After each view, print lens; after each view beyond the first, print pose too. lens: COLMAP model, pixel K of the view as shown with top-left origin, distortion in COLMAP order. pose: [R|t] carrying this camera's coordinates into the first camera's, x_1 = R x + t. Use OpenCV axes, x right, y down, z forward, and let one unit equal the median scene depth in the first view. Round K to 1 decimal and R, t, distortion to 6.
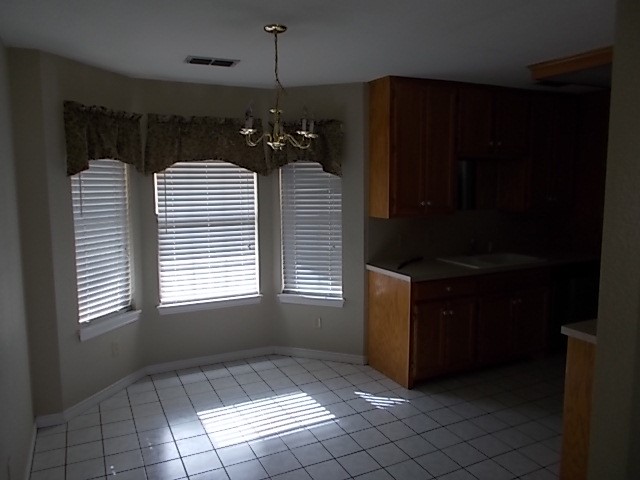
lens RADIAL K [[485.6, 0, 320.0], [0, 485.6, 240.0], [0, 0, 1]] dist [-0.009762, -0.004603]
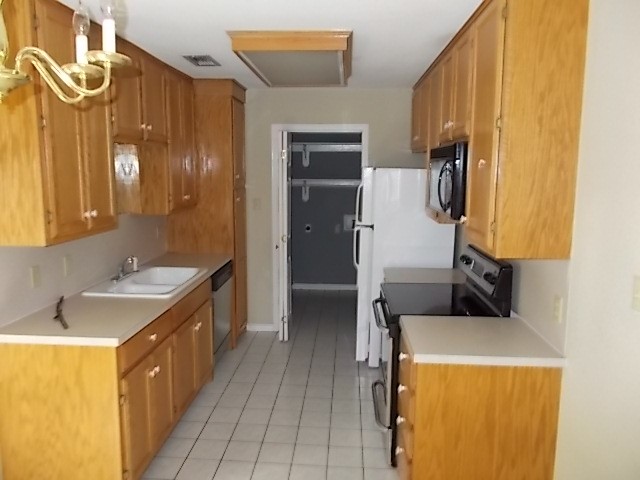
lens RADIAL K [[493.6, 0, 320.0], [0, 493.6, 240.0], [0, 0, 1]] dist [-0.003001, -0.001303]
pose [[0.502497, -0.110330, 0.857510, -0.191290], [0.096875, 0.992764, 0.070963, -0.061493], [-0.859134, 0.047413, 0.509549, 0.431591]]
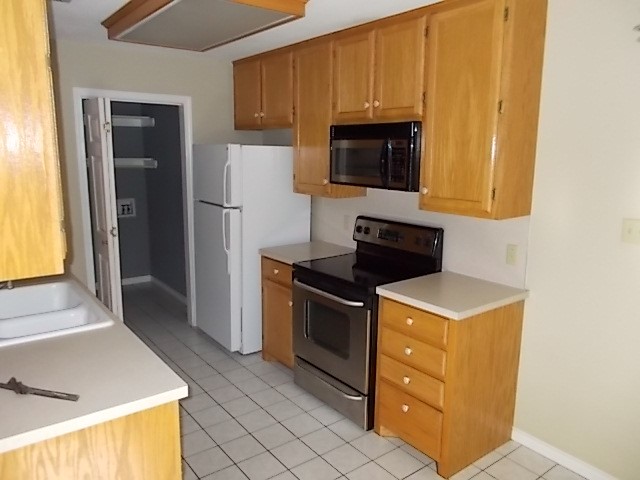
lens RADIAL K [[485.6, 0, 320.0], [0, 485.6, 240.0], [0, 0, 1]] dist [-0.009762, -0.004603]
pose [[-0.190484, -0.170219, 0.966820, -0.215761], [0.118941, 0.973595, 0.194846, -0.111103], [-0.974458, 0.152110, -0.165209, 0.872347]]
